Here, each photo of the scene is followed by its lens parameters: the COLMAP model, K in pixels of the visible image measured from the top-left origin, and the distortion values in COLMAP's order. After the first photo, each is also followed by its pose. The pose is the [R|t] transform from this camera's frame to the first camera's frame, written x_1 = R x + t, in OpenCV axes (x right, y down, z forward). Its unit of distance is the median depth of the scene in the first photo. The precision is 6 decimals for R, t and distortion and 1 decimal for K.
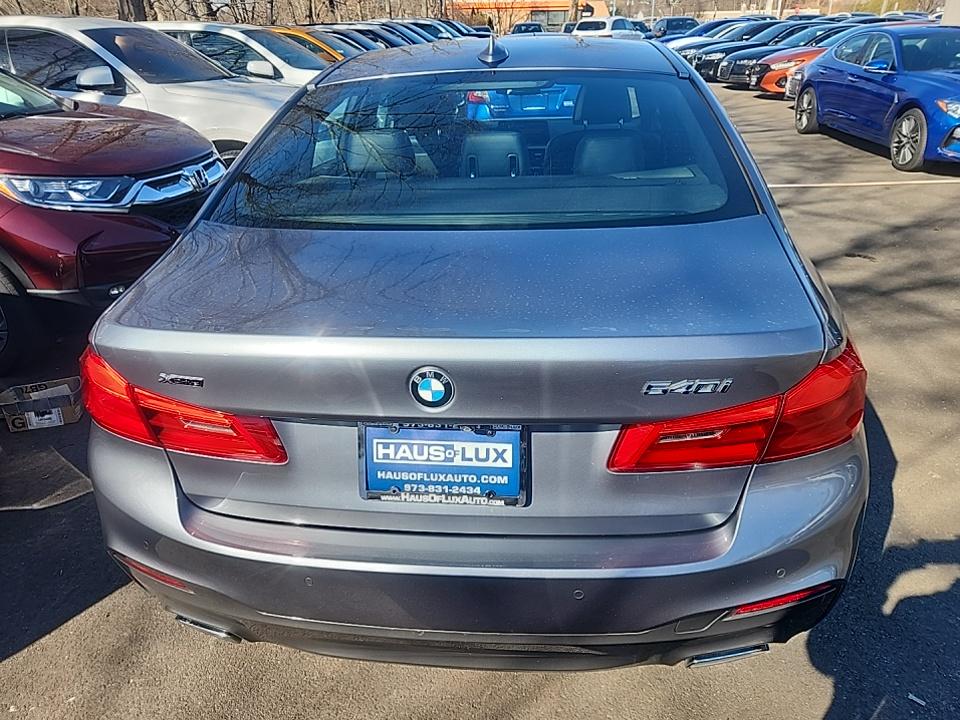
lens RADIAL K [[713.6, 0, 480.0], [0, 713.6, 360.0], [0, 0, 1]] dist [0.083952, -0.089674]
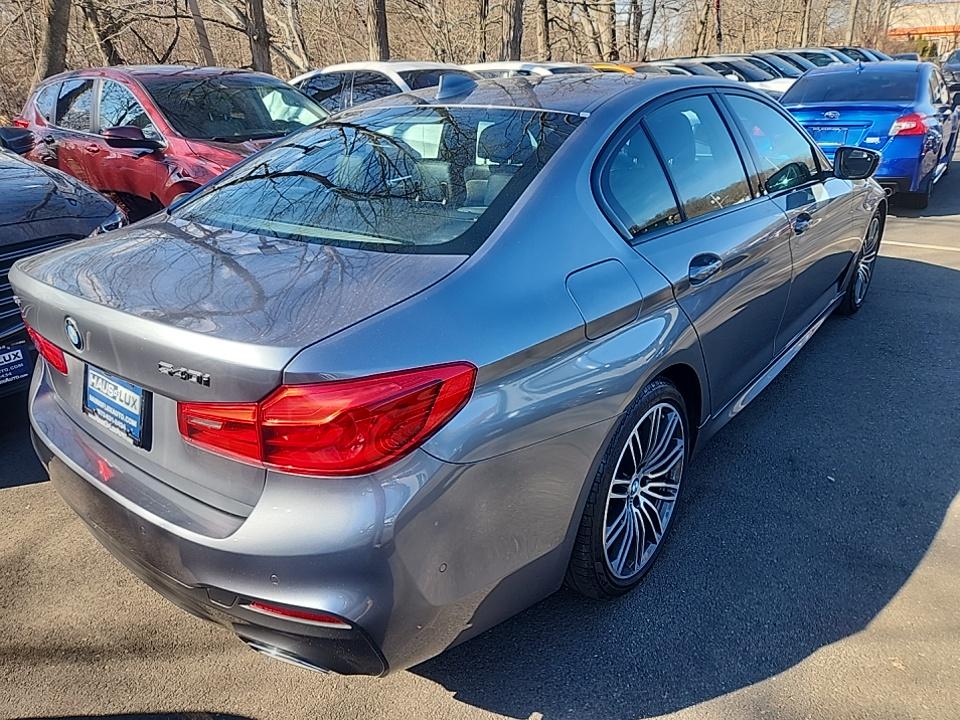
lens RADIAL K [[713.6, 0, 480.0], [0, 713.6, 360.0], [0, 0, 1]] dist [0.083952, -0.089674]
pose [[0.801510, 0.203658, -0.562232, 1.163054], [-0.227086, 0.973446, 0.028882, -0.107137], [0.553184, 0.104526, 0.826475, 0.288073]]
